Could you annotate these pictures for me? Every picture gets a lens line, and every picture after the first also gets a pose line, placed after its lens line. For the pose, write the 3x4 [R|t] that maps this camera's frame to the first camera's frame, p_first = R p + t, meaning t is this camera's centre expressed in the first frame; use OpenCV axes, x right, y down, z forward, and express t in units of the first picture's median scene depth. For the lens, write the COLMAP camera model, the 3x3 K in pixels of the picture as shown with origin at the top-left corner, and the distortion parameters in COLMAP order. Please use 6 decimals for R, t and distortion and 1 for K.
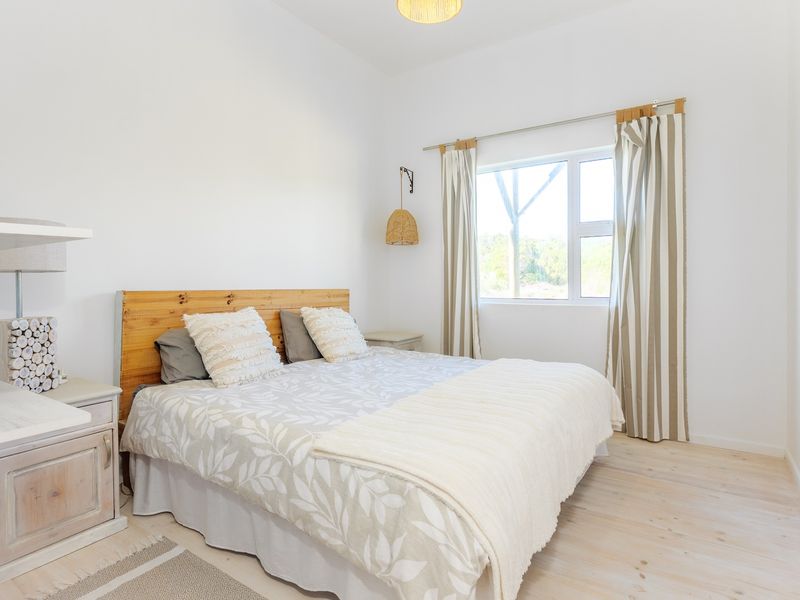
lens RADIAL K [[390.9, 0, 400.0], [0, 390.9, 300.0], [0, 0, 1]] dist [0.001839, -0.000090]
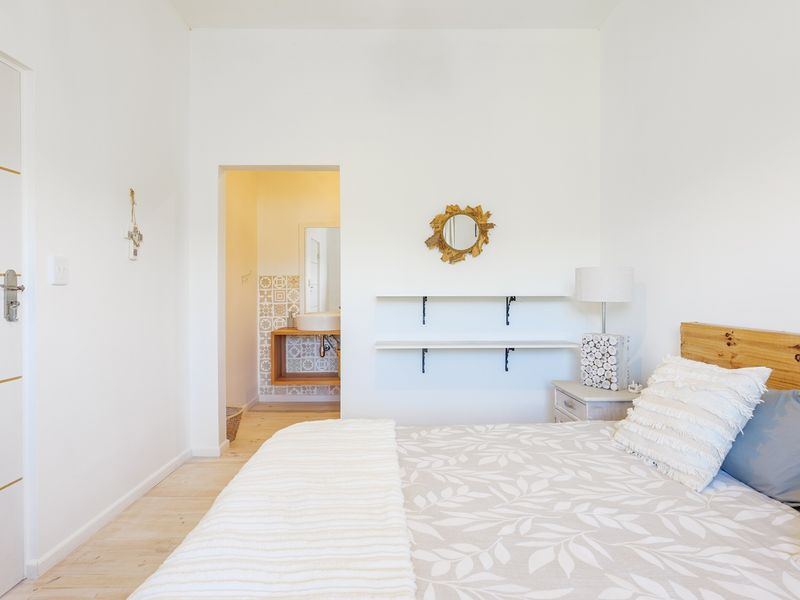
lens RADIAL K [[390.9, 0, 400.0], [0, 390.9, 300.0], [0, 0, 1]] dist [0.001839, -0.000090]
pose [[-0.767781, 0.012965, -0.640582, 0.512695], [-0.029736, 0.997997, 0.055841, -0.131482], [0.640023, 0.061922, -0.765857, 1.546029]]
